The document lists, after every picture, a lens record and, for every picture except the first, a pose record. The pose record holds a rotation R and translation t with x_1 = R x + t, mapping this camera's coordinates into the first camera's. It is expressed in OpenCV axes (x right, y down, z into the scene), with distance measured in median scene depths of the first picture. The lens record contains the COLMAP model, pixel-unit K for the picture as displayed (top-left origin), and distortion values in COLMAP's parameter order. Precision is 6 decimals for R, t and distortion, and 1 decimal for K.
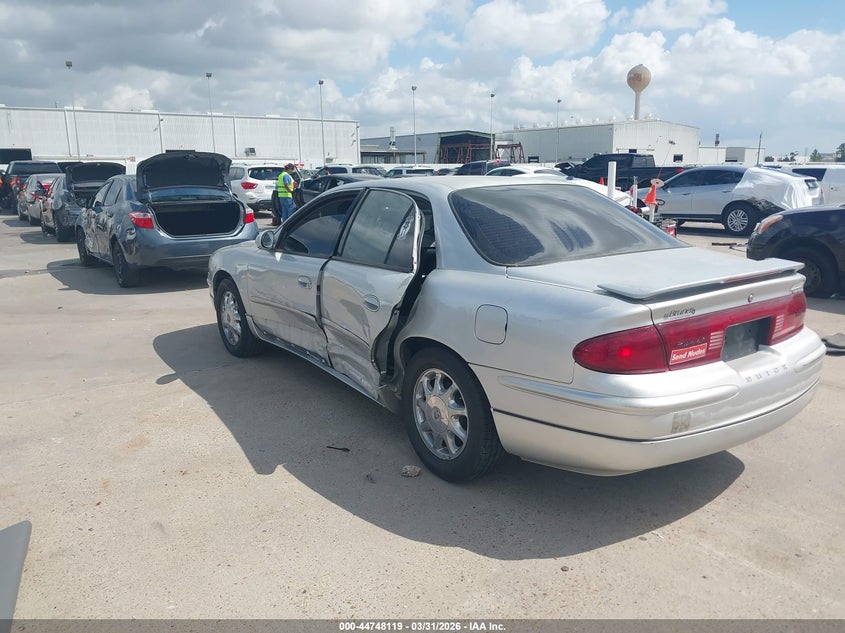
lens RADIAL K [[664.1, 0, 422.5], [0, 664.1, 316.5], [0, 0, 1]] dist [0.010176, 0.000857]
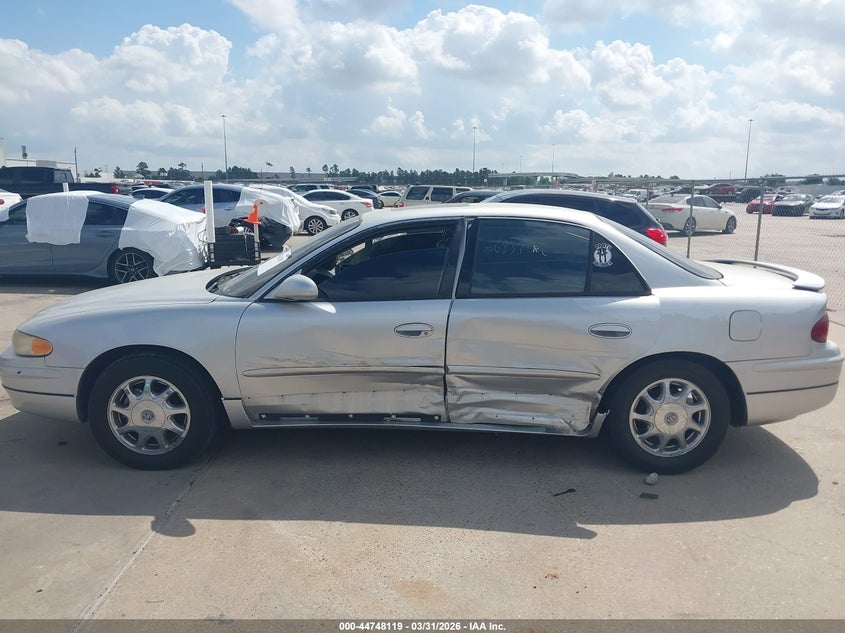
lens RADIAL K [[669.7, 0, 422.5], [0, 669.7, 316.5], [0, 0, 1]] dist [-0.009593, -0.002155]
pose [[0.577841, -0.135208, 0.804872, -0.755169], [0.152662, 0.986682, 0.056150, -0.102702], [-0.801744, 0.090428, 0.590787, 0.444646]]
